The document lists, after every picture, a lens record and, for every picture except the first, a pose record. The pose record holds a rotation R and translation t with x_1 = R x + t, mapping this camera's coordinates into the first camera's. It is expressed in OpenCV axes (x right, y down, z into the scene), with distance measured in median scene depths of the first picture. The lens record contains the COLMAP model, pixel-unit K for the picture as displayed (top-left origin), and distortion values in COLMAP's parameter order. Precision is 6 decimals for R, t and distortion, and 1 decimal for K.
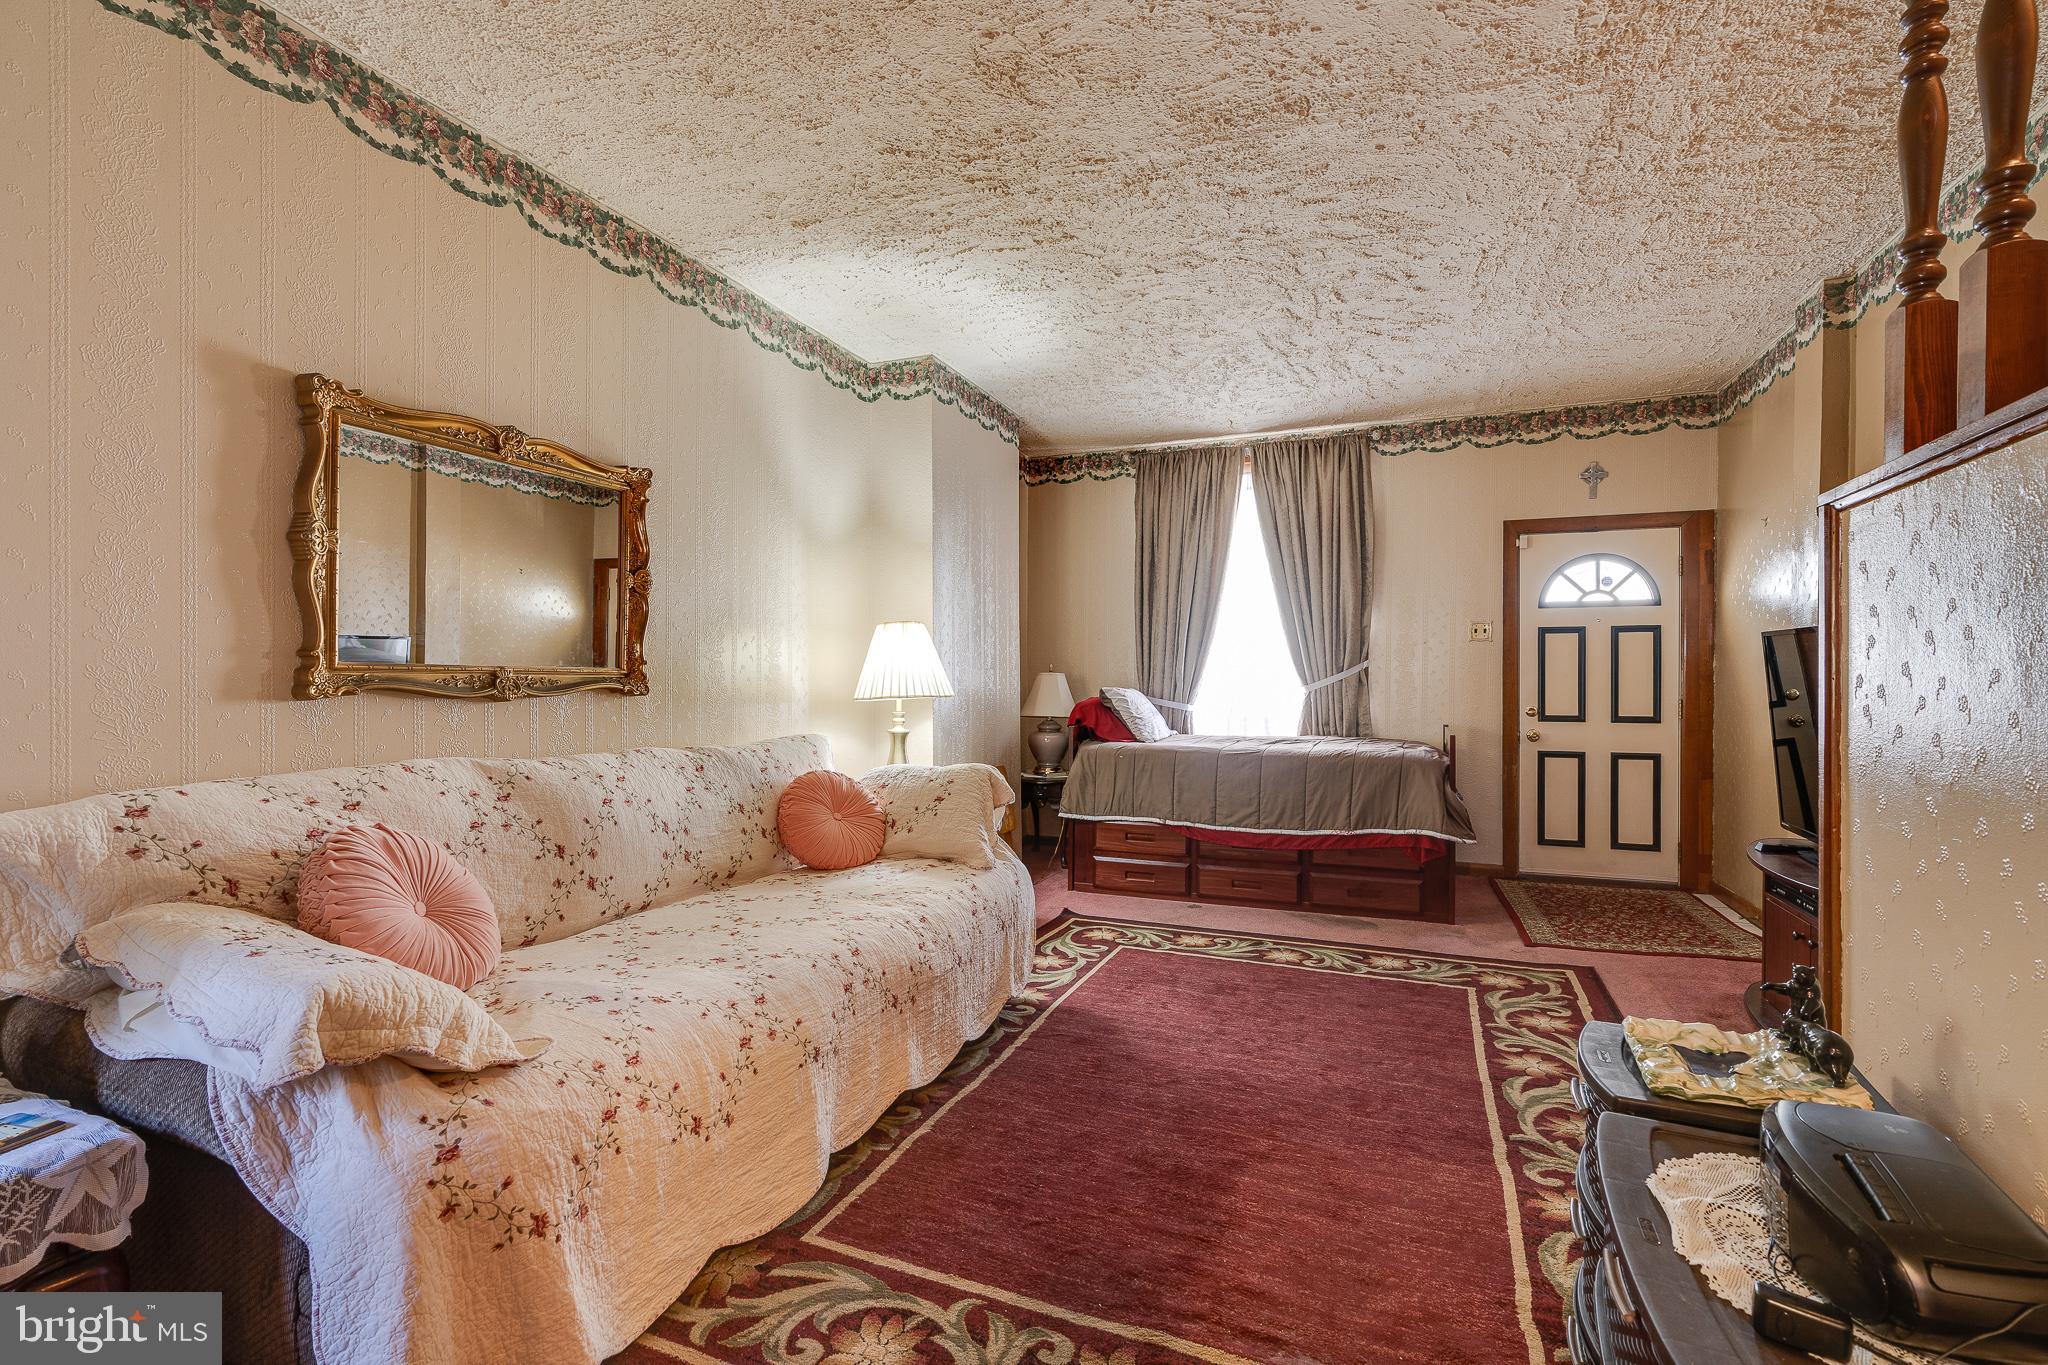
lens RADIAL K [[940.4, 0, 1024.6], [0, 940.4, 704.1], [0, 0, 1]] dist [-0.013522, 0.000980]
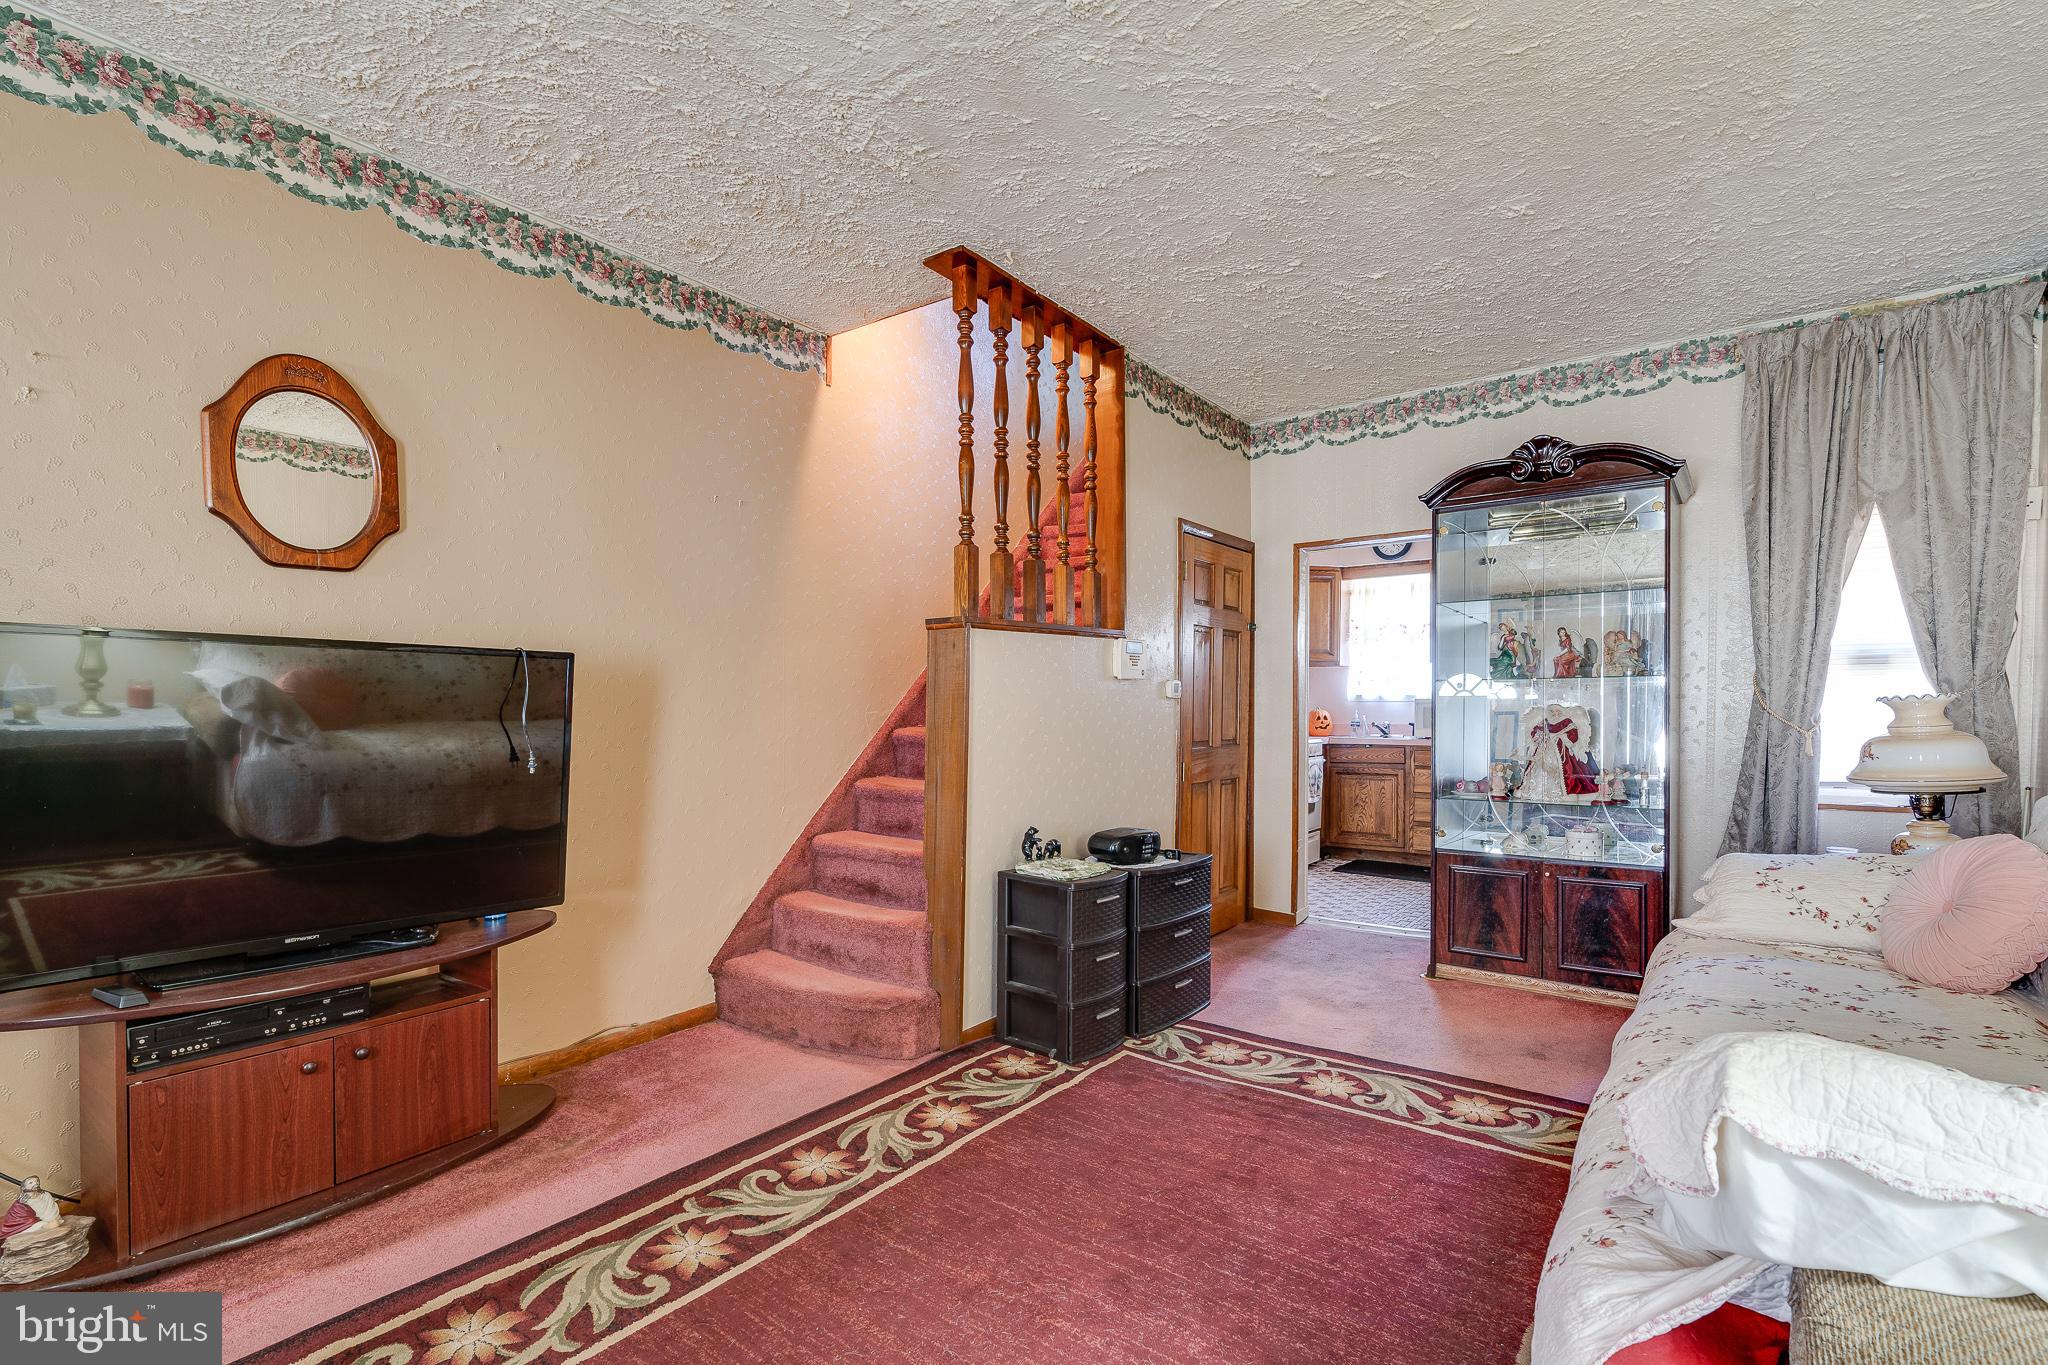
lens RADIAL K [[924.7, 0, 1020.4], [0, 924.7, 747.9], [0, 0, 1]] dist [-0.012092, 0.000213]
pose [[-0.964754, -0.011661, 0.262895, 0.106107], [0.008063, 0.997239, 0.073822, -0.044479], [-0.263030, 0.073339, -0.961996, 1.432606]]
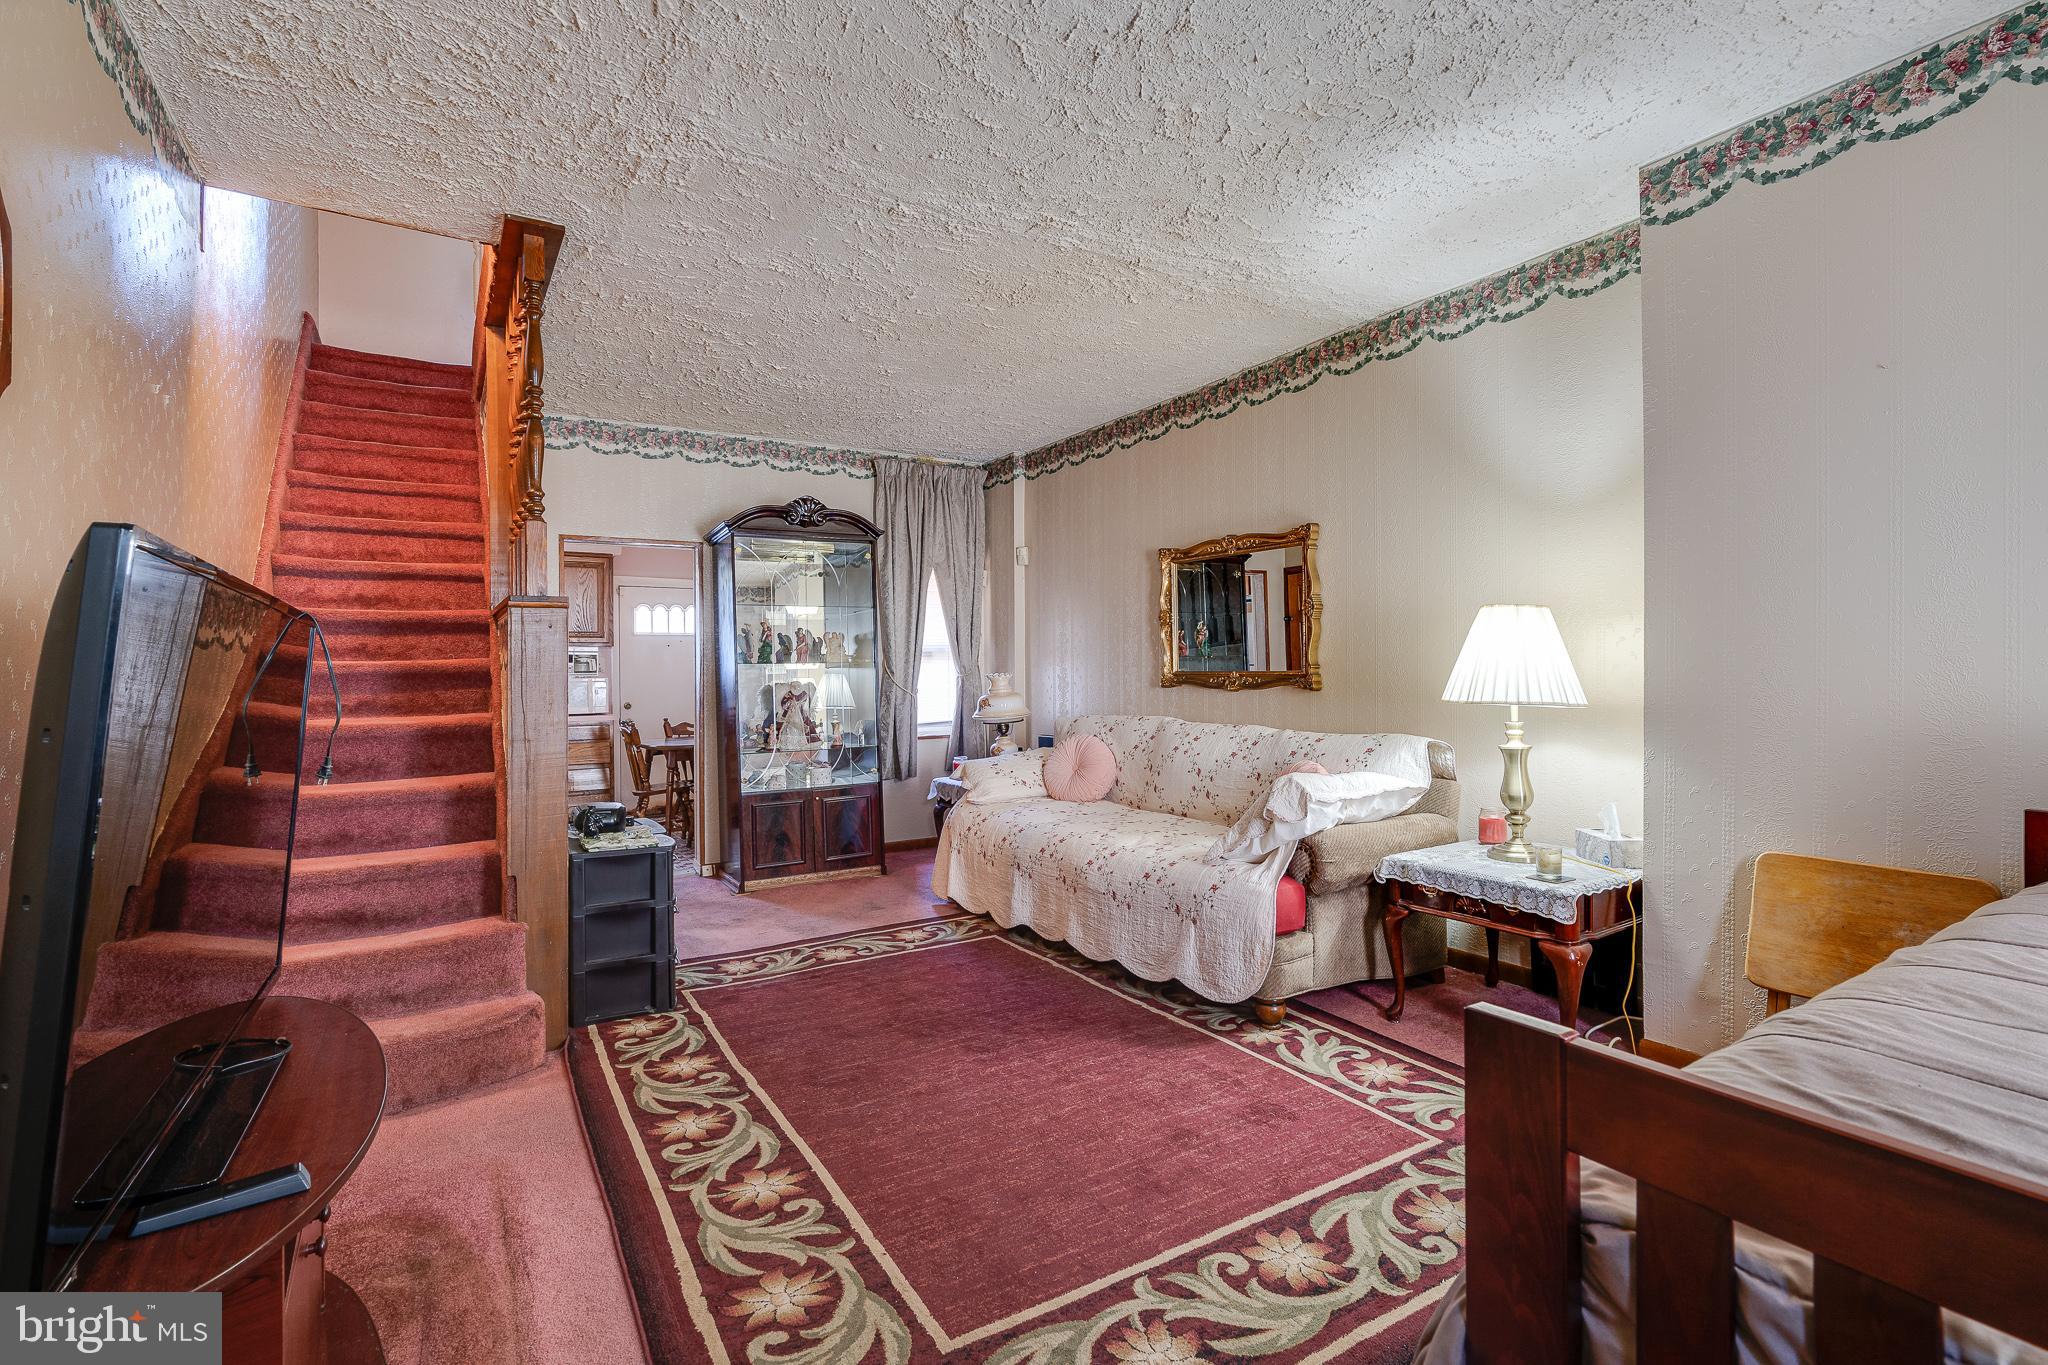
lens RADIAL K [[940.4, 0, 1024.6], [0, 940.4, 704.1], [0, 0, 1]] dist [-0.013522, 0.000980]
pose [[-0.594301, 0.030169, -0.803677, 0.926810], [-0.010592, 0.998916, 0.045330, -0.047160], [0.804173, 0.035452, -0.593337, 1.464404]]
